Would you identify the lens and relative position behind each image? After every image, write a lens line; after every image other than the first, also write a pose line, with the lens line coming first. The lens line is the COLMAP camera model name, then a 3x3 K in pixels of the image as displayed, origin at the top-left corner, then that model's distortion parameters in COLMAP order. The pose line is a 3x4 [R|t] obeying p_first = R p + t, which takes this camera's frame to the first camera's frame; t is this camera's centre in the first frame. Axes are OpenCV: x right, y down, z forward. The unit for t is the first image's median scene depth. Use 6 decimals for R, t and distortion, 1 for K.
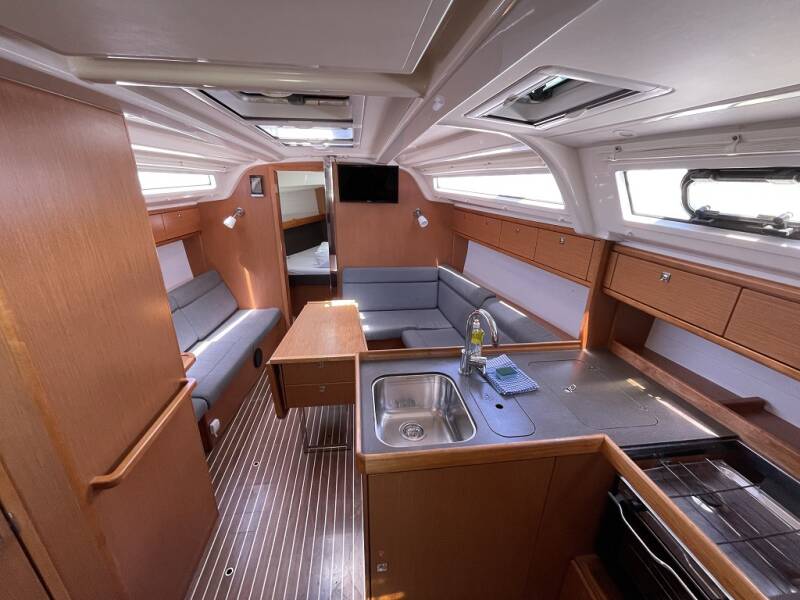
lens RADIAL K [[323.6, 0, 400.0], [0, 323.6, 300.0], [0, 0, 1]] dist [-0.000544, -0.000043]
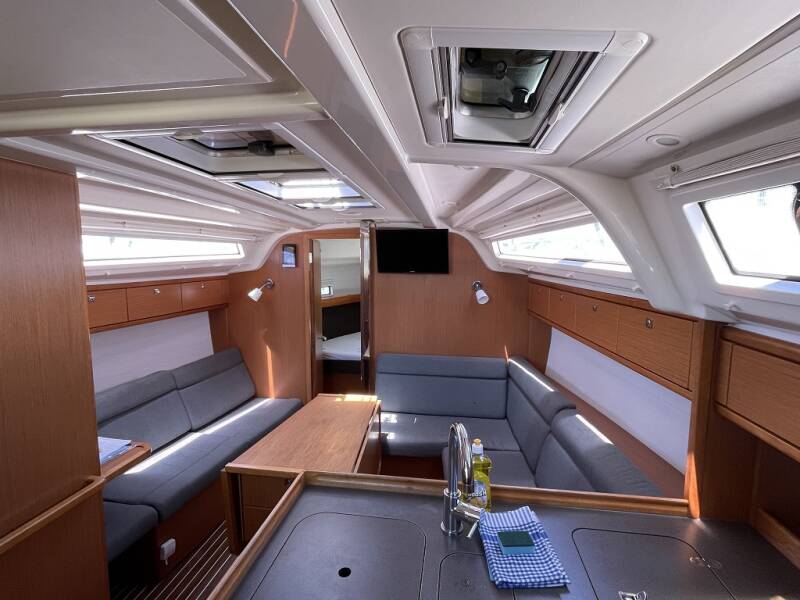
lens RADIAL K [[399.2, 0, 400.0], [0, 399.2, 300.0], [0, 0, 1]] dist [-0.000336, -0.000210]
pose [[0.962315, 0.015269, -0.271510, 0.163146], [-0.080886, 0.969306, -0.232173, -0.004774], [0.259631, 0.245384, 0.934012, 0.095384]]
